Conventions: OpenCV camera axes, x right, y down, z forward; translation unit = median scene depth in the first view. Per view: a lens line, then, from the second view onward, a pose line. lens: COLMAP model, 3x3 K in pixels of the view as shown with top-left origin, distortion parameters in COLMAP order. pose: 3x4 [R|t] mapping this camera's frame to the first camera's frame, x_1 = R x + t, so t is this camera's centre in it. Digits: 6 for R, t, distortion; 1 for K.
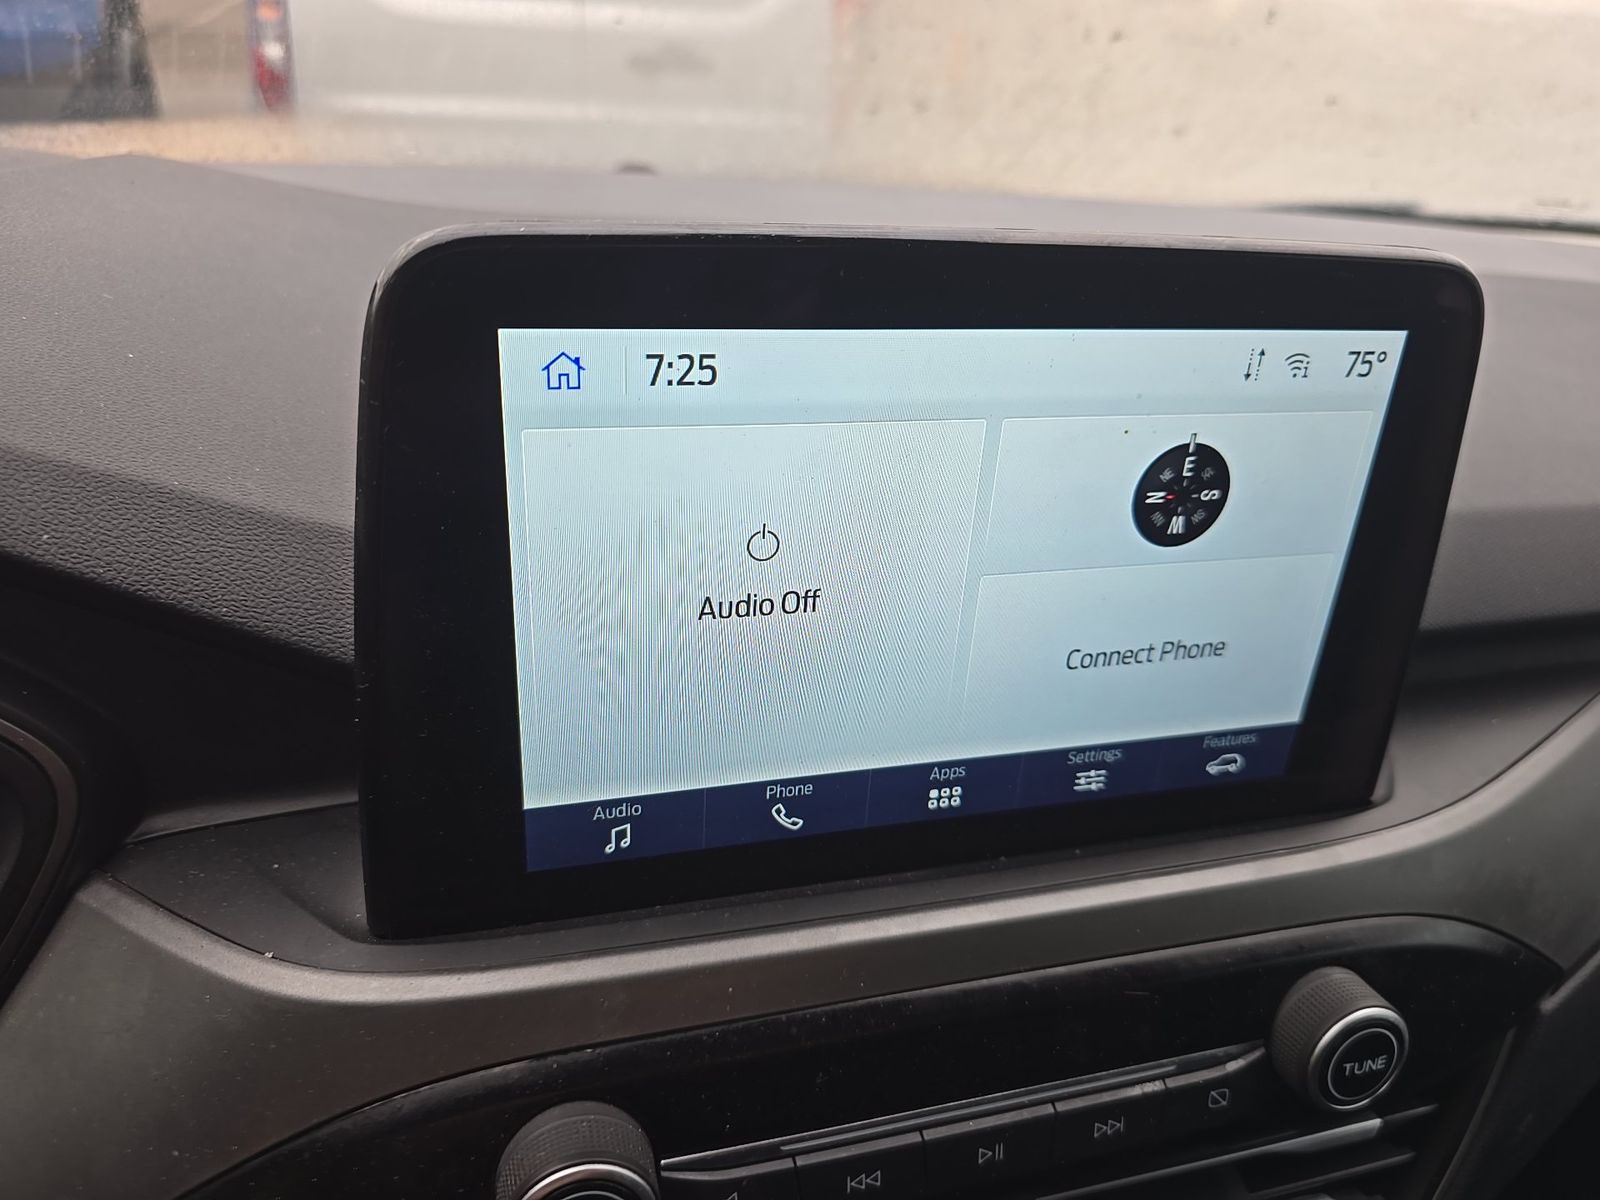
lens RADIAL K [[1086.0, 0, 798.5], [0, 1086.0, 600.7], [0, 0, 1]] dist [-0.000158, -0.006226]
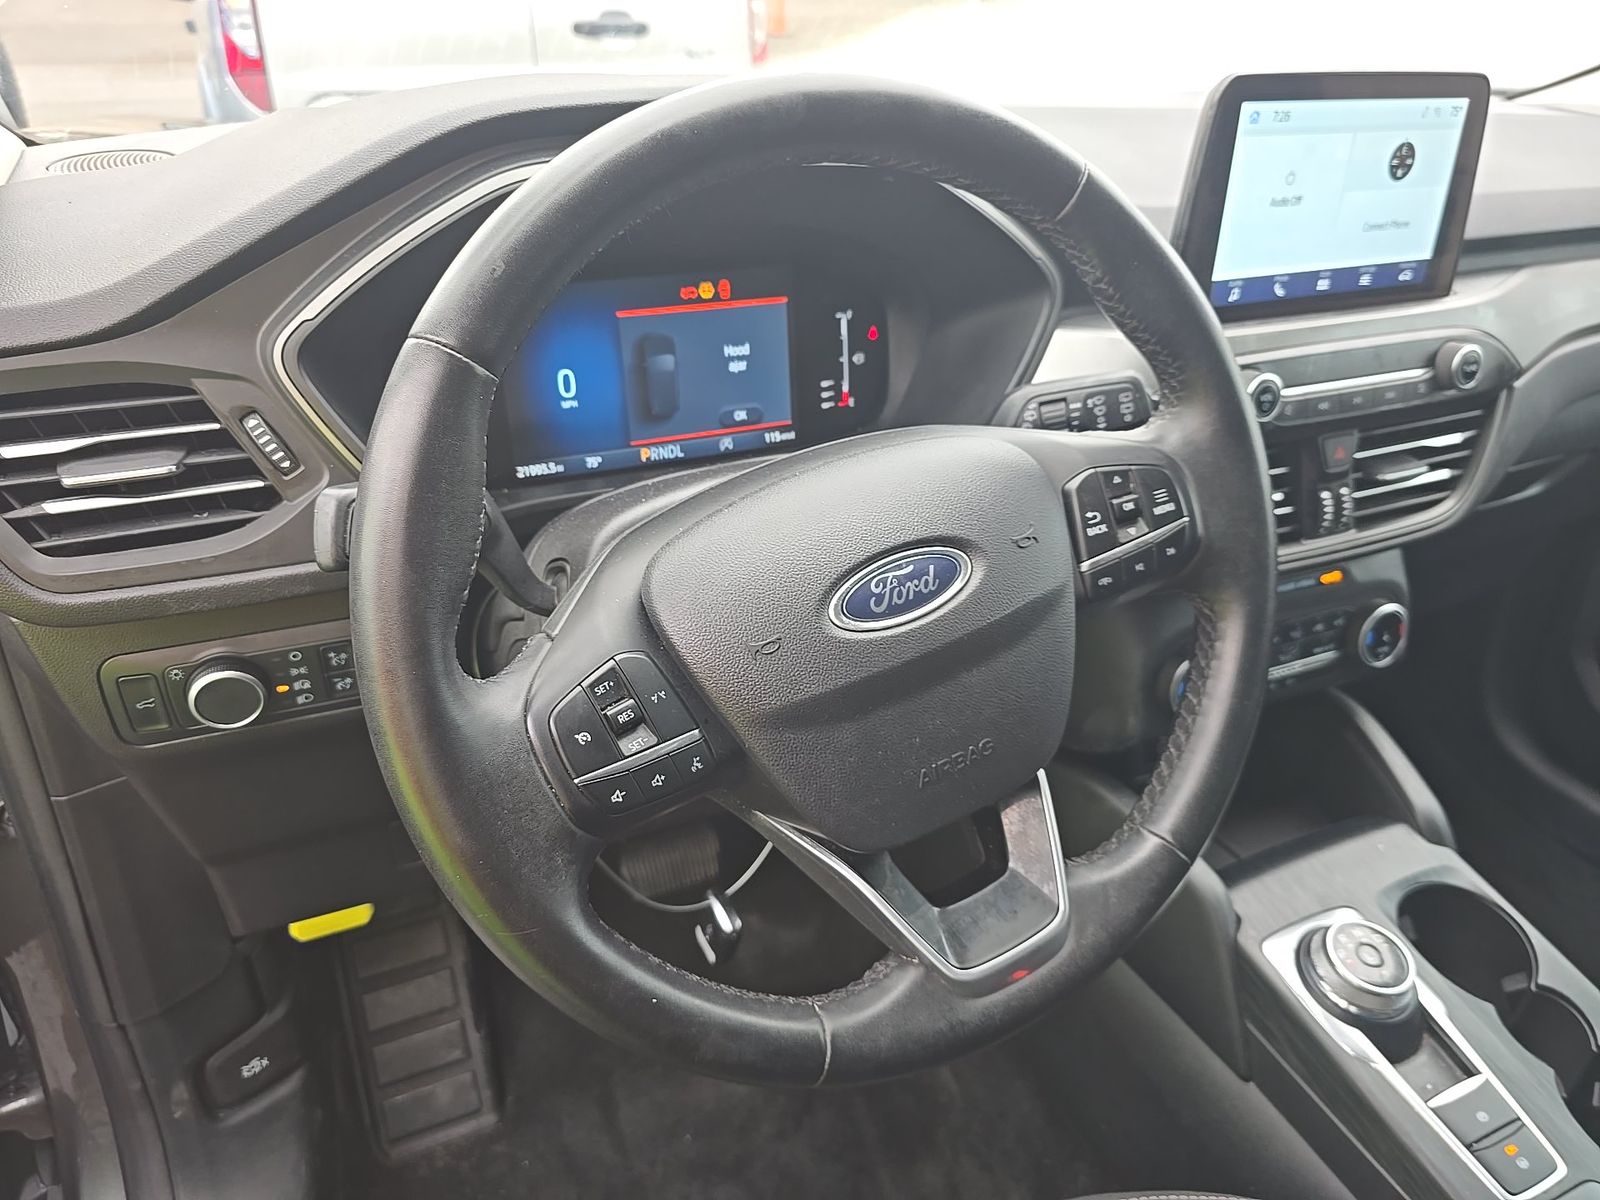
lens RADIAL K [[1086.0, 0, 798.2], [0, 1086.0, 599.2], [0, 0, 1]] dist [-0.000158, -0.006226]
pose [[0.986384, -0.119964, 0.112499, -1.704188], [0.115823, 0.992353, 0.042672, 0.752692], [-0.116758, -0.029061, 0.992735, -1.729452]]
